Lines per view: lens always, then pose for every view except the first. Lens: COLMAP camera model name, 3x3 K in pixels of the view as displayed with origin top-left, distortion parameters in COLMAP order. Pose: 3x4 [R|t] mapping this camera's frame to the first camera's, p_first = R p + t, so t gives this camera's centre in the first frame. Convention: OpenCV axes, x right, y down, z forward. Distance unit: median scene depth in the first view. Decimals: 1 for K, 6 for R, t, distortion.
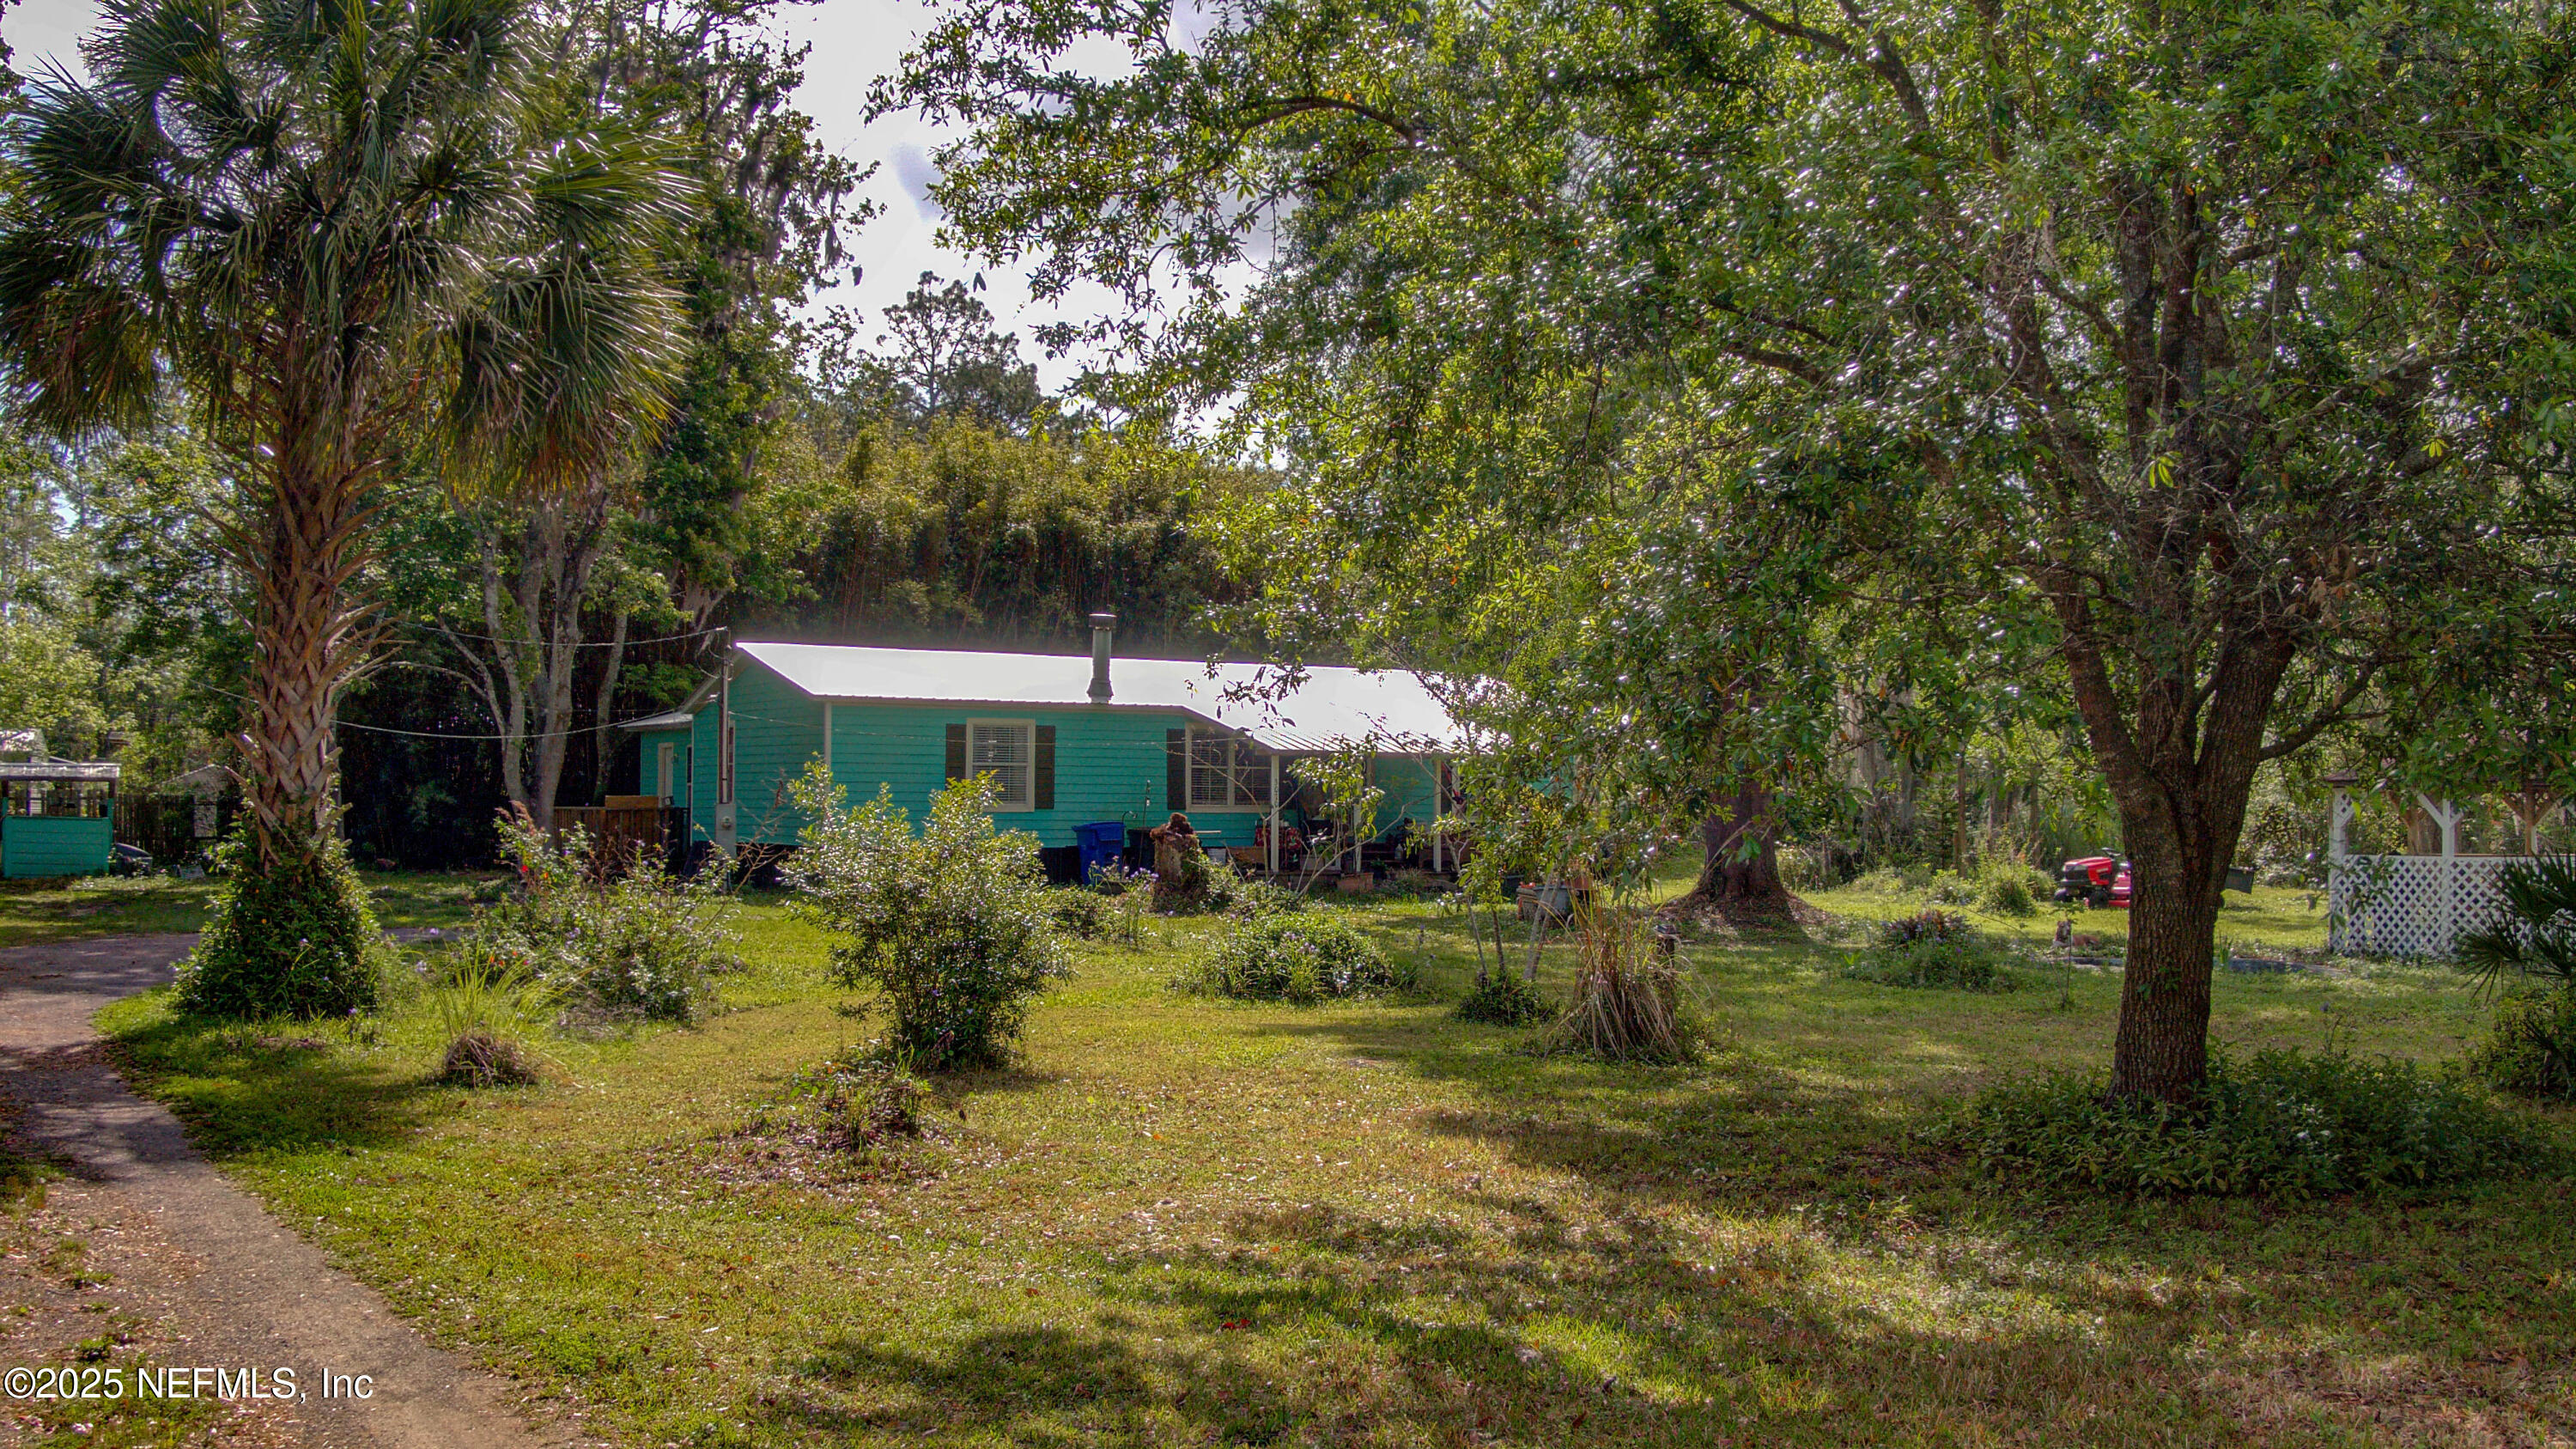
lens RADIAL K [[2601.7, 0, 1288.0], [0, 2601.7, 724.5], [0, 0, 1]] dist [-0.012554, -0.345615]
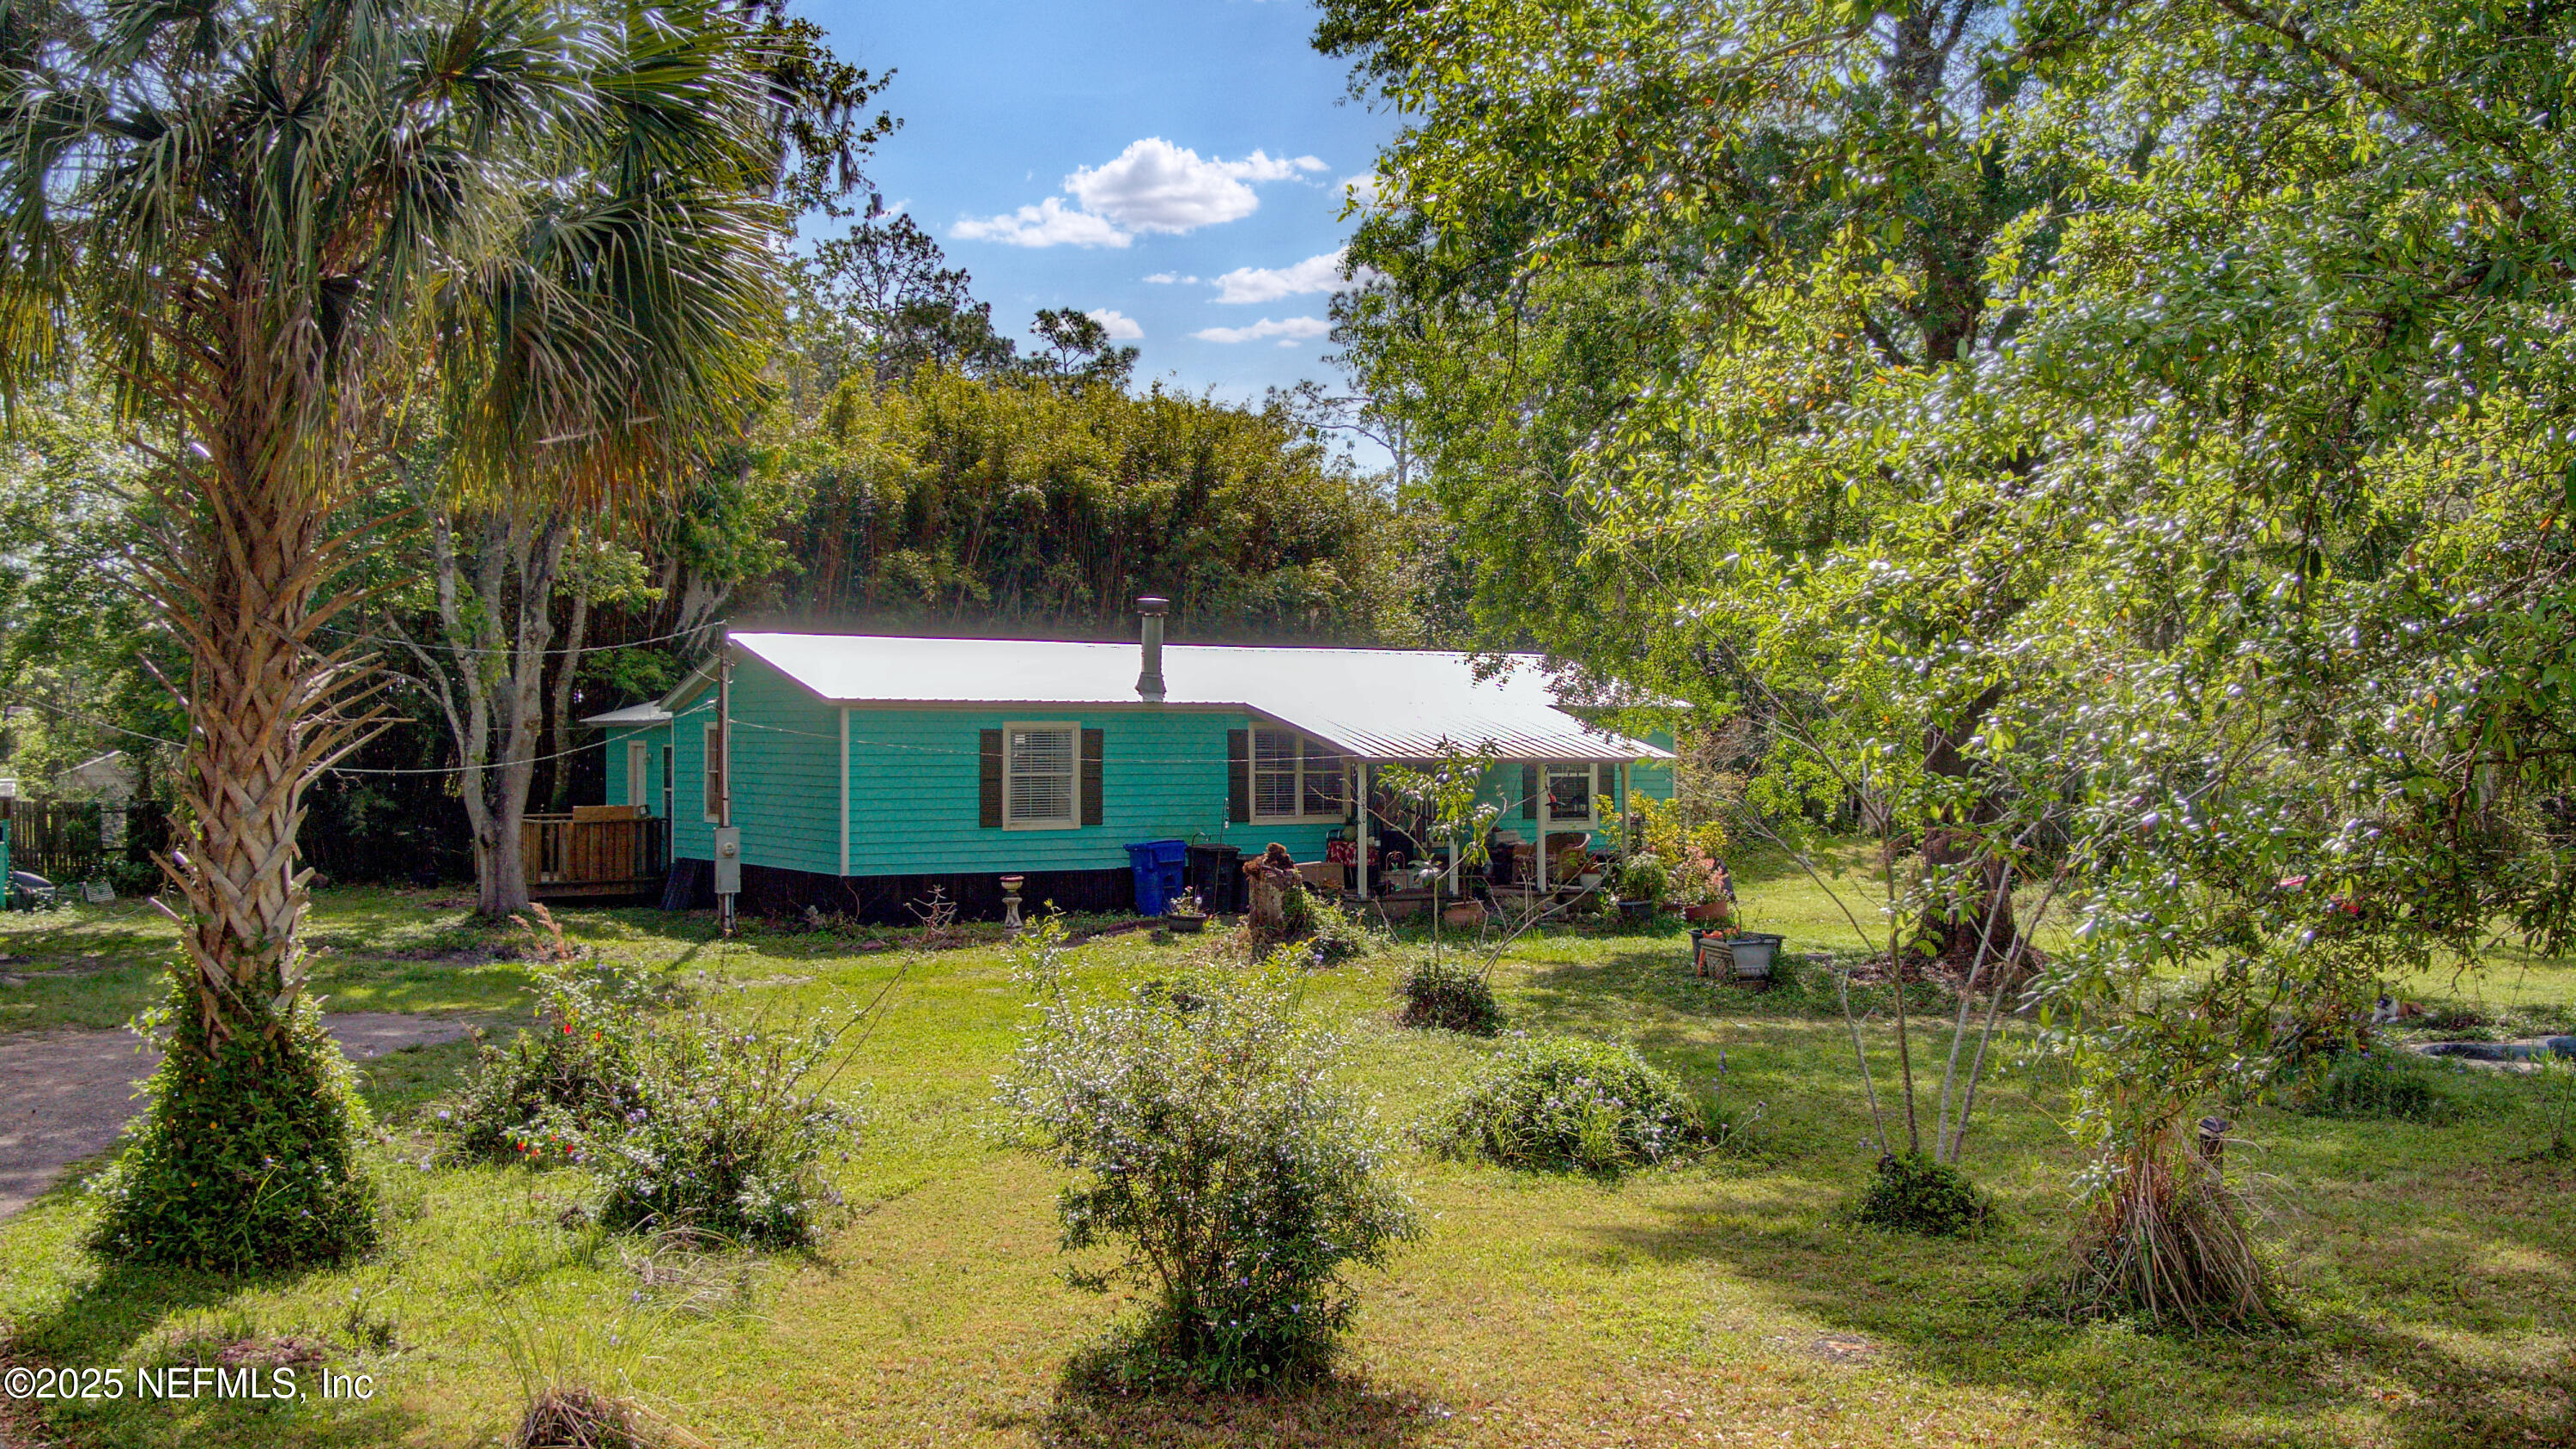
lens RADIAL K [[2601.7, 0, 1288.0], [0, 2601.7, 724.5], [0, 0, 1]] dist [-0.012554, -0.345615]
pose [[0.999392, -0.008239, 0.033874, -0.058856], [0.007385, 0.999653, 0.025266, -0.022953], [-0.034071, -0.025000, 0.999107, 0.135643]]
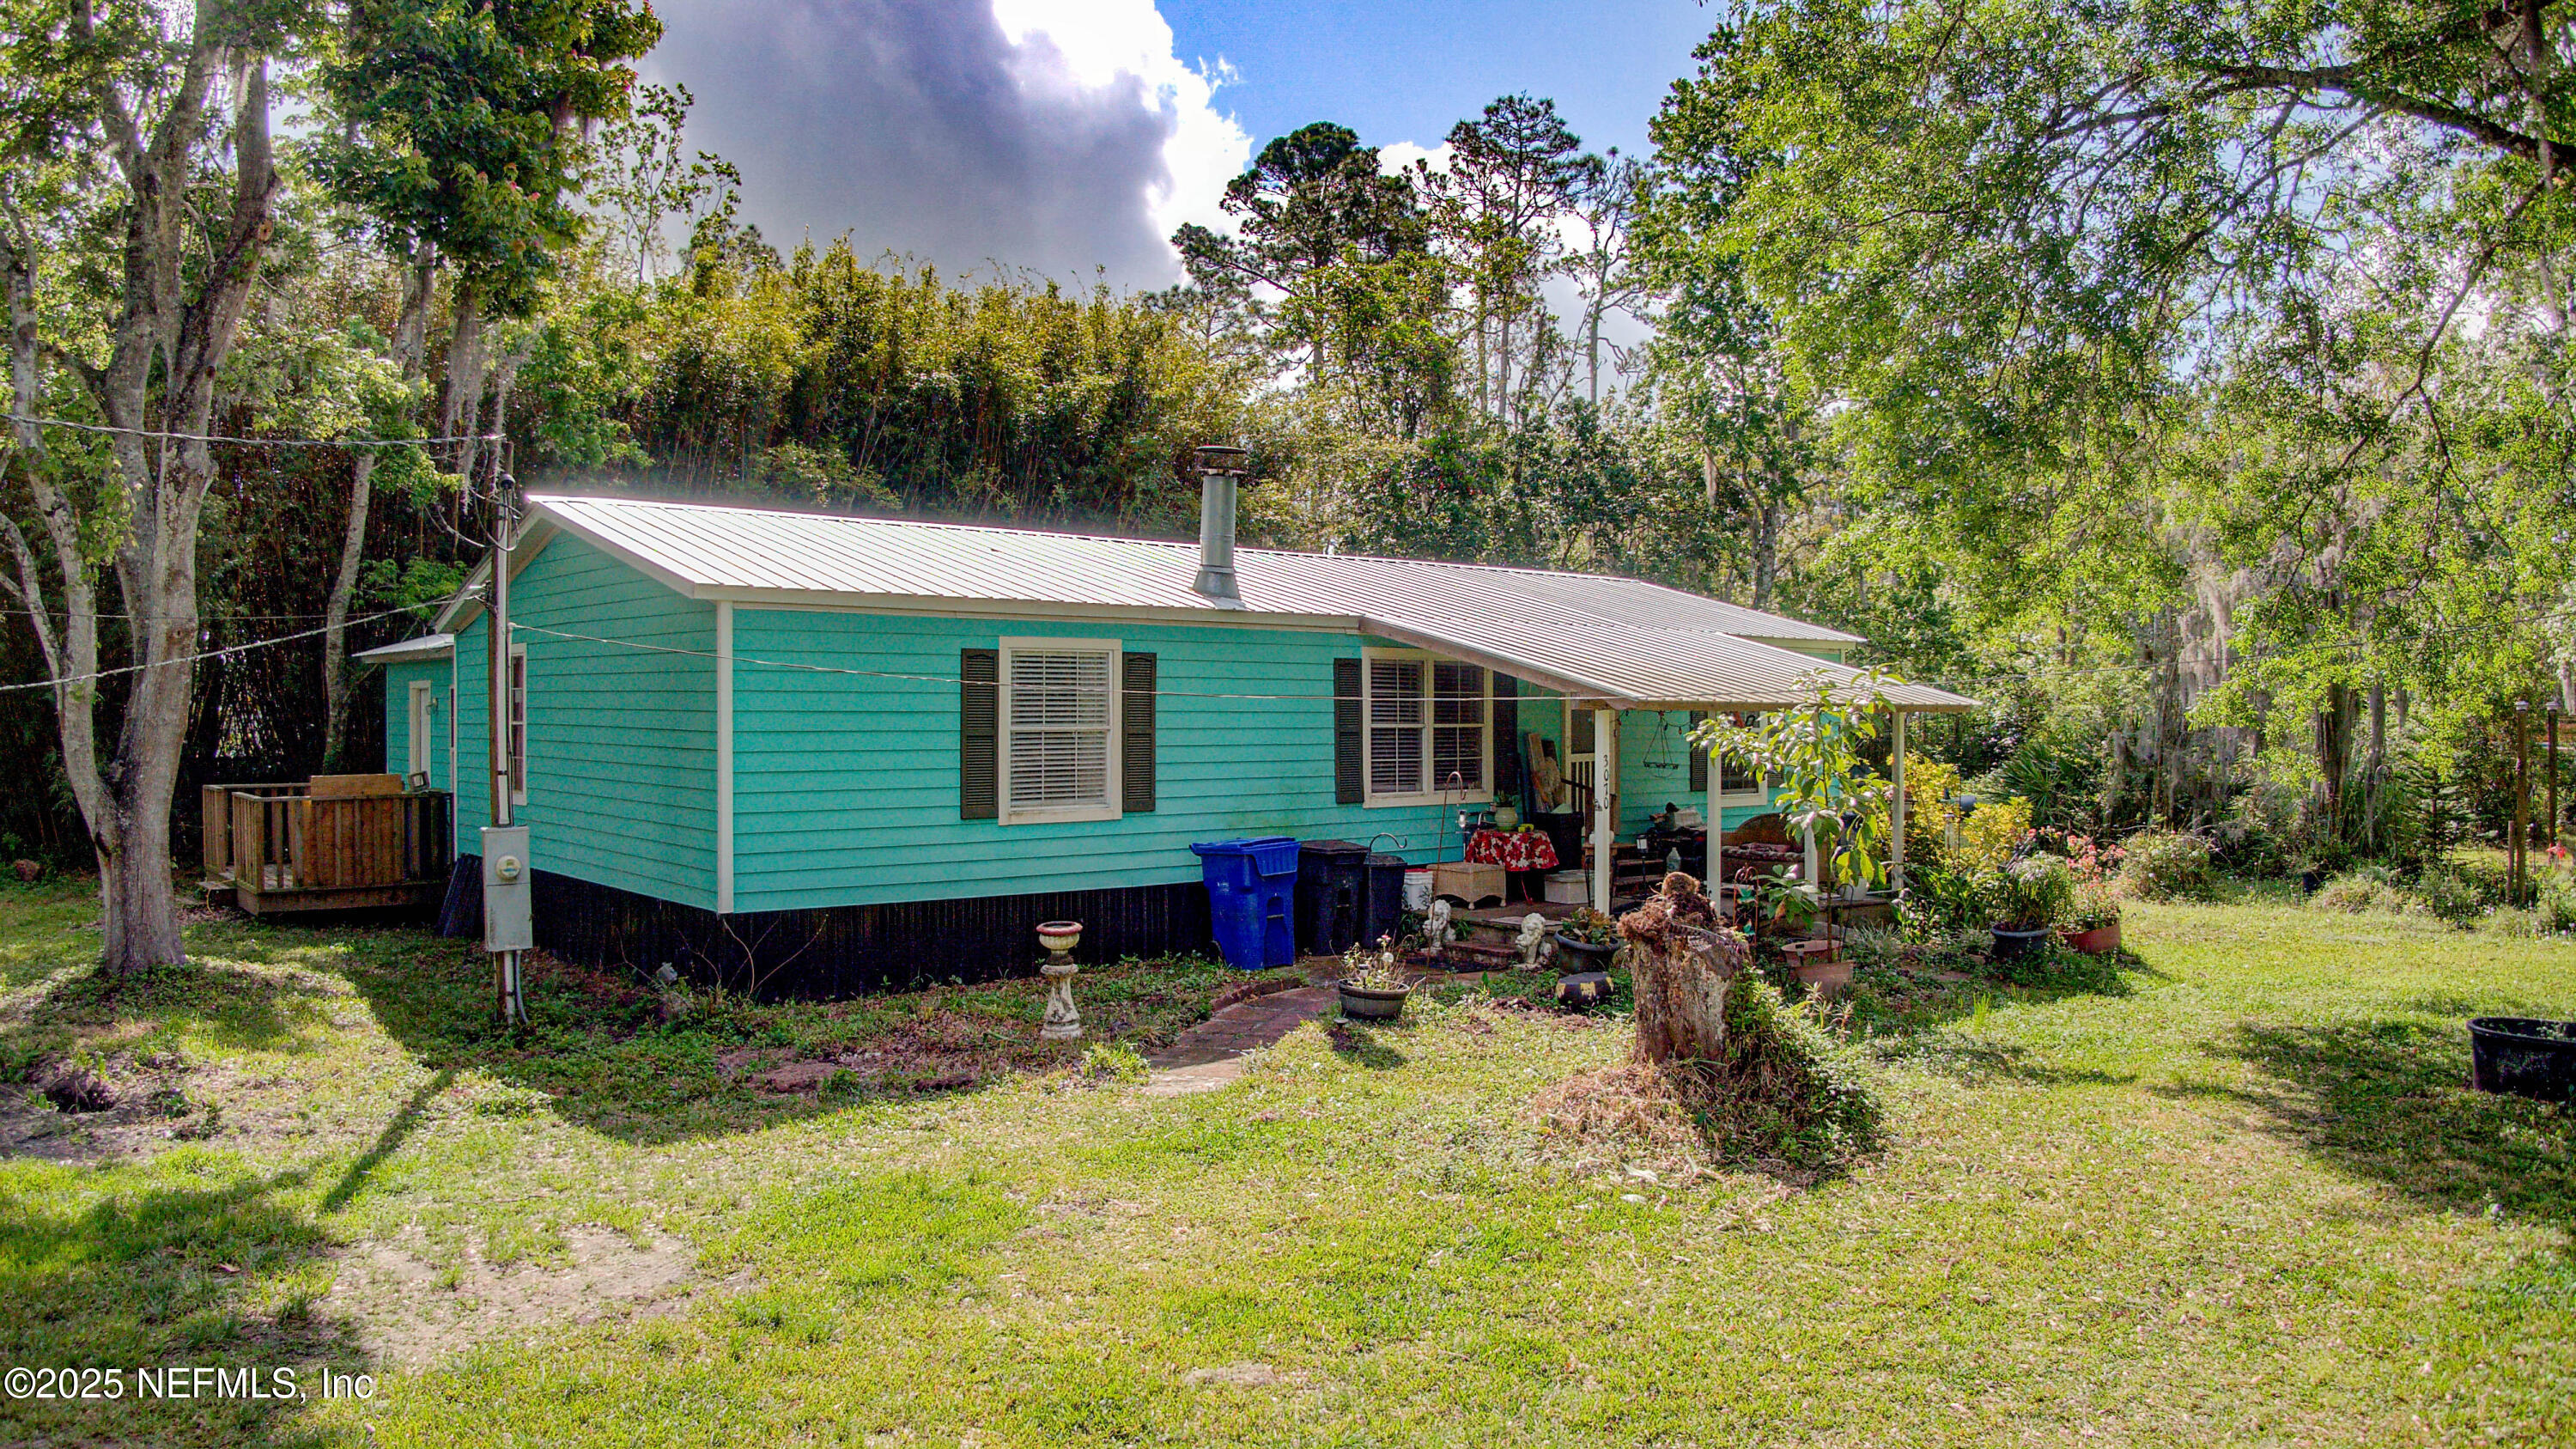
lens RADIAL K [[1832.6, 0, 1288.0], [0, 1832.6, 724.5], [0, 0, 1]] dist [-0.105184, -0.118960]
pose [[0.982555, -0.005962, 0.185878, -0.135599], [-0.001563, 0.999186, 0.040310, 0.000329], [-0.185967, -0.039897, 0.981746, 0.652560]]
